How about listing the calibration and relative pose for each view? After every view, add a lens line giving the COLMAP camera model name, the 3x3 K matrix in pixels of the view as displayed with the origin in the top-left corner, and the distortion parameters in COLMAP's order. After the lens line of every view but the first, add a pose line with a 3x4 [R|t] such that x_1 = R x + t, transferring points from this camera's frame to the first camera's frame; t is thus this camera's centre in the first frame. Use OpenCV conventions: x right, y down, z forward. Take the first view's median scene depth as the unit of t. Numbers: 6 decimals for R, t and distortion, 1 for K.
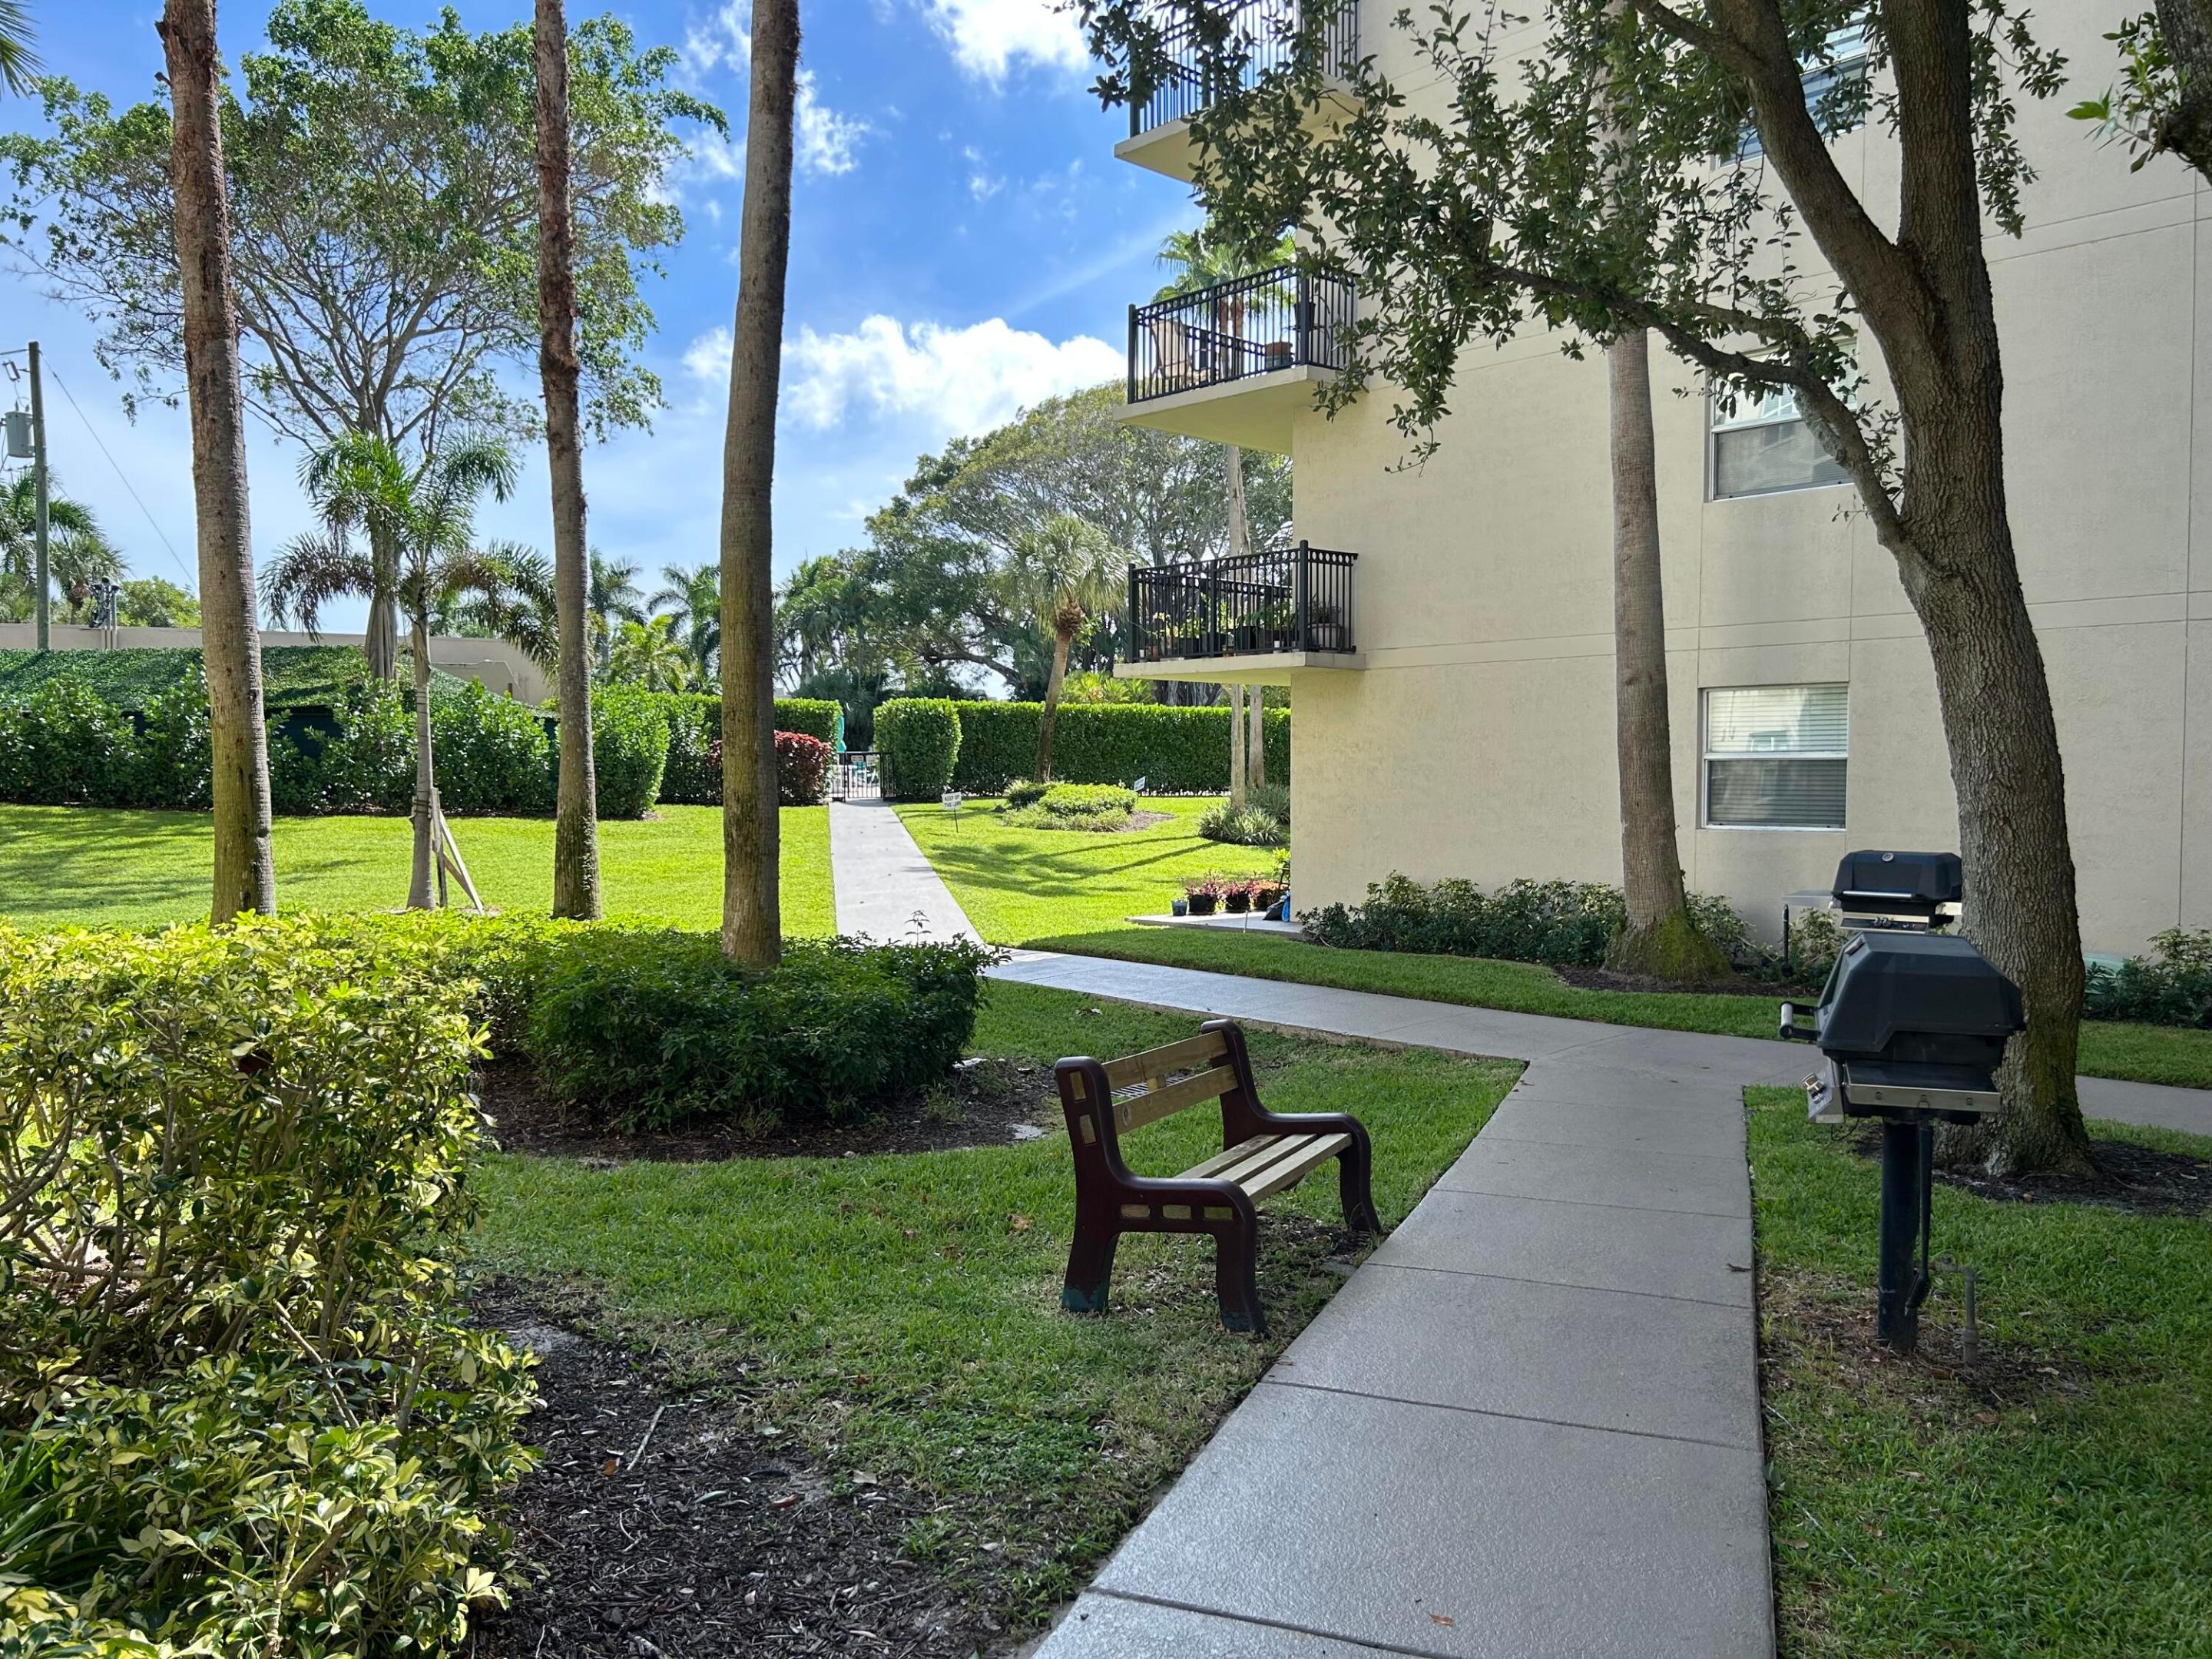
lens RADIAL K [[1673.0, 0, 1105.4], [0, 1673.0, 837.2], [0, 0, 1]] dist [0.003983, 0.000174]
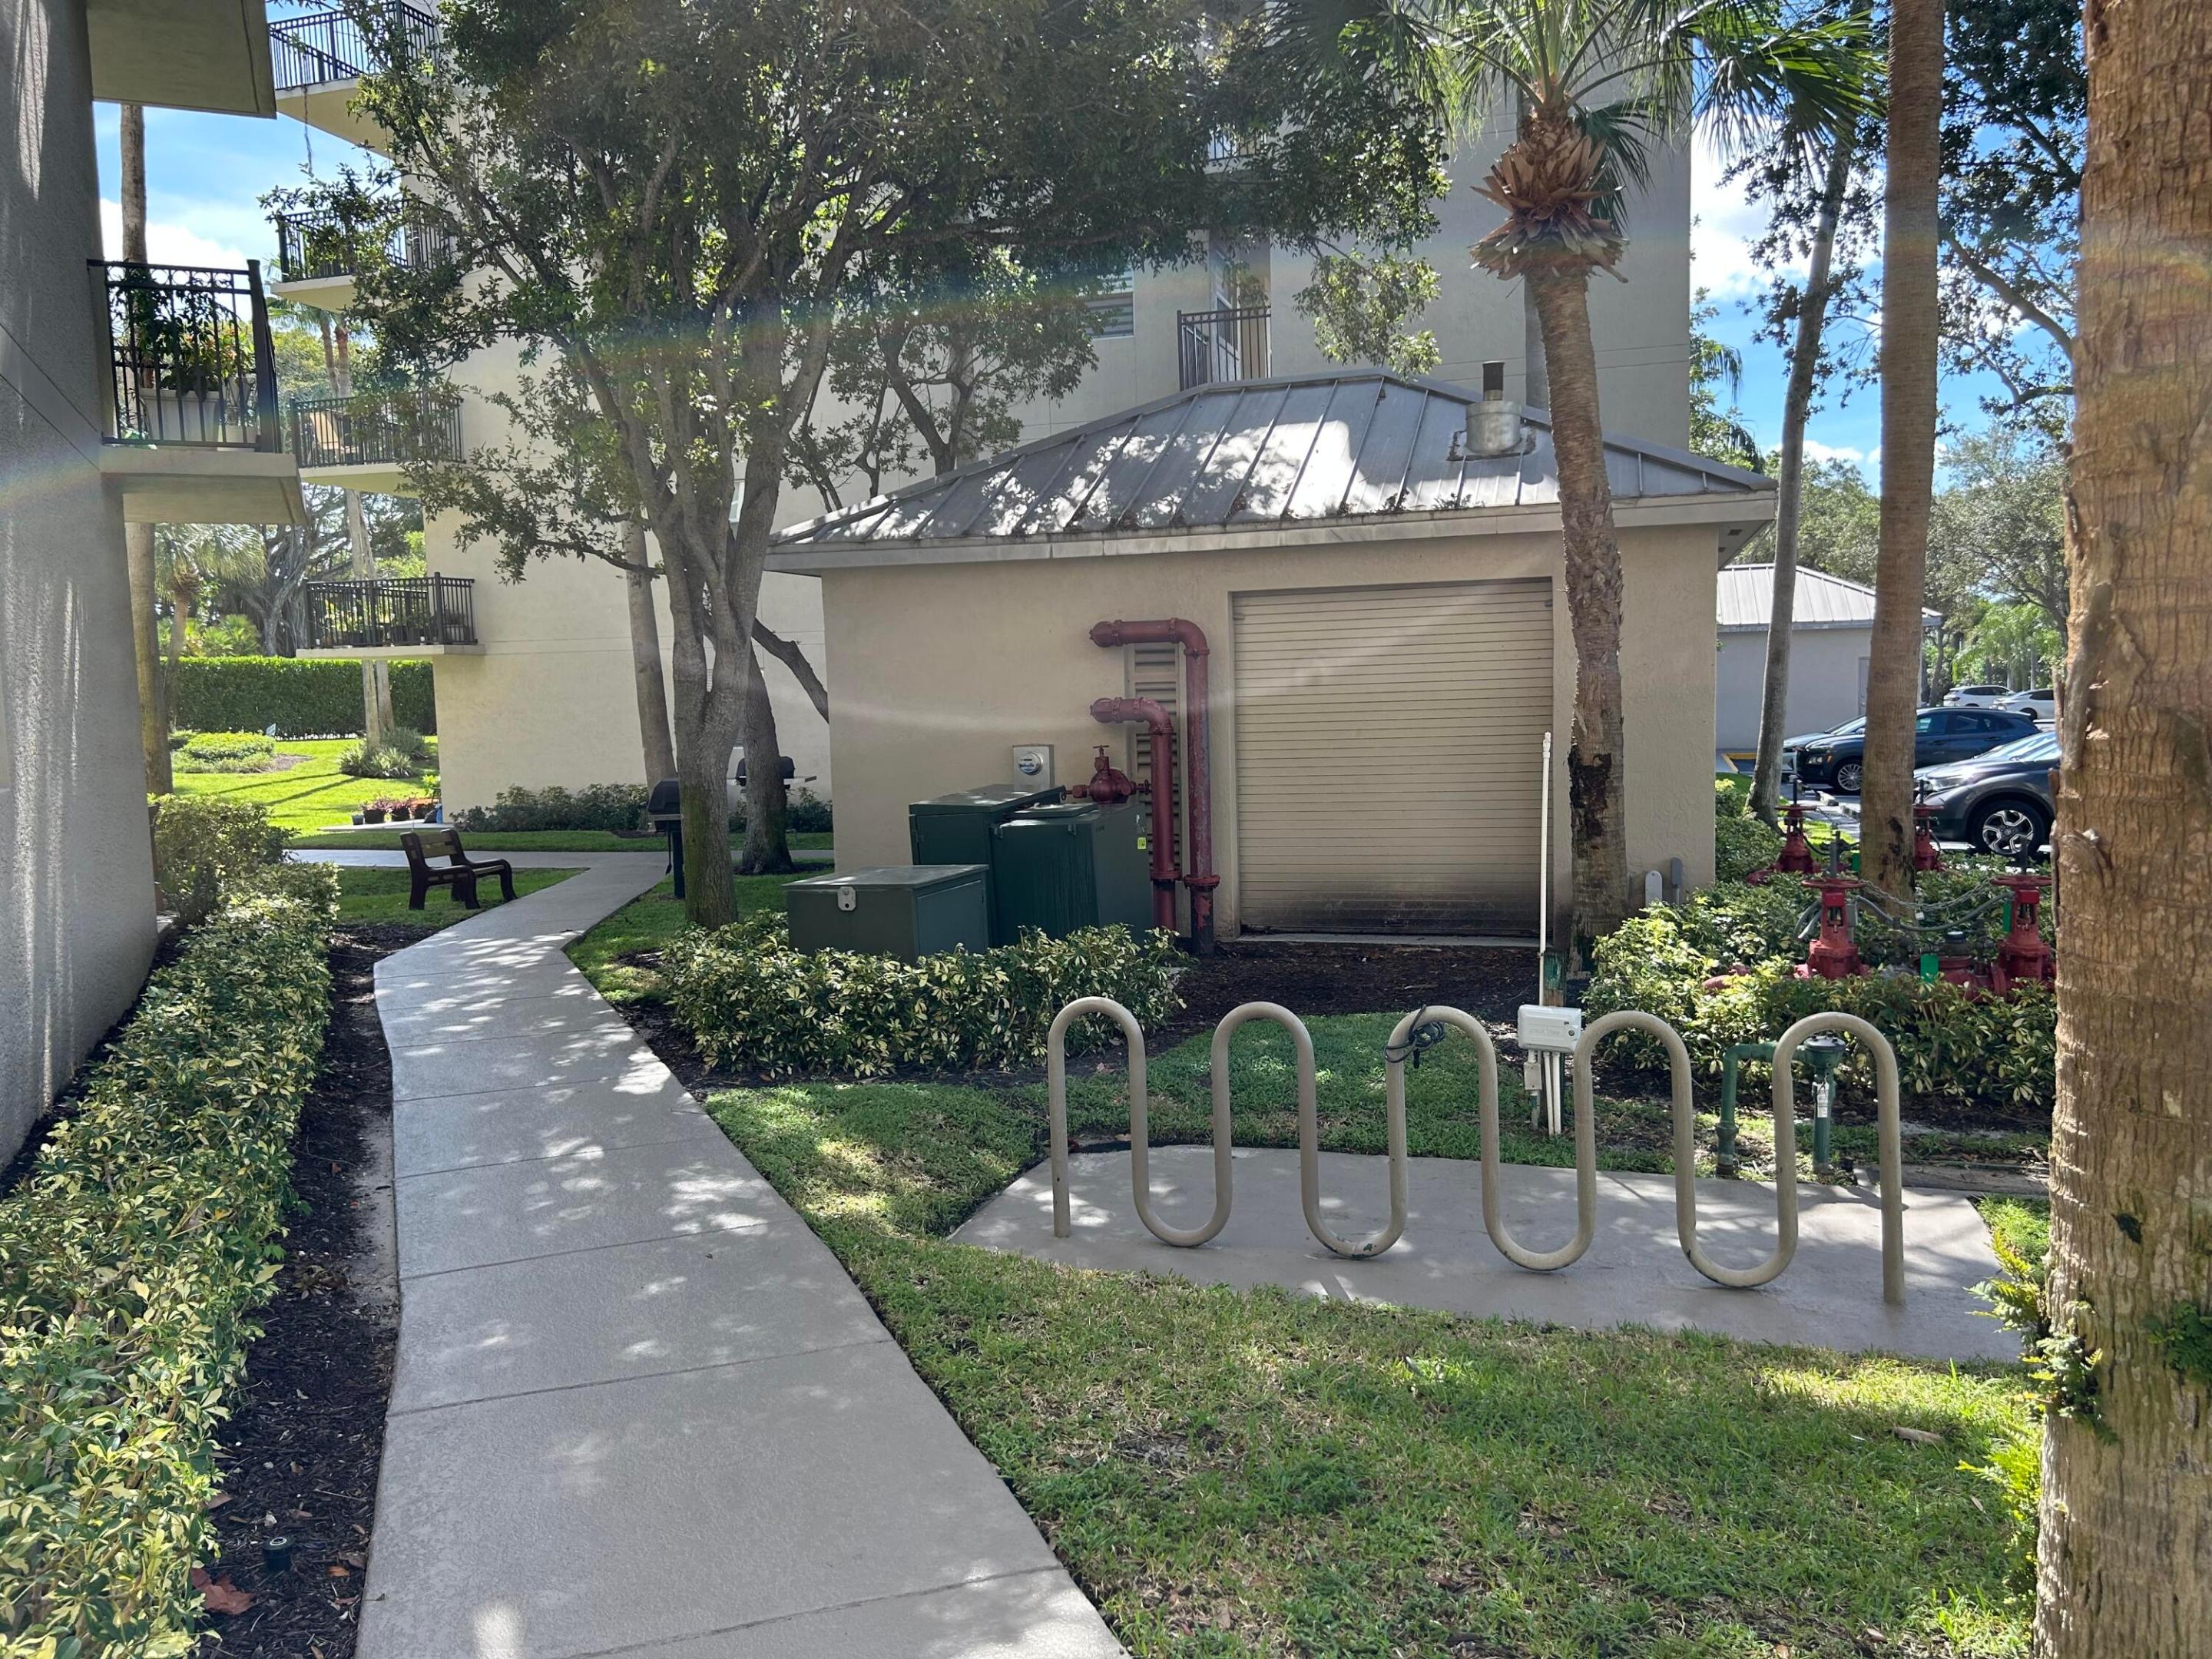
lens RADIAL K [[1667.3, 0, 1109.3], [0, 1667.3, 841.7], [0, 0, 1]] dist [0.014746, 0.001881]
pose [[0.869222, -0.067609, 0.489778, -0.097812], [0.045160, 0.997322, 0.057525, 0.007706], [-0.492355, -0.027884, 0.869948, -0.555563]]
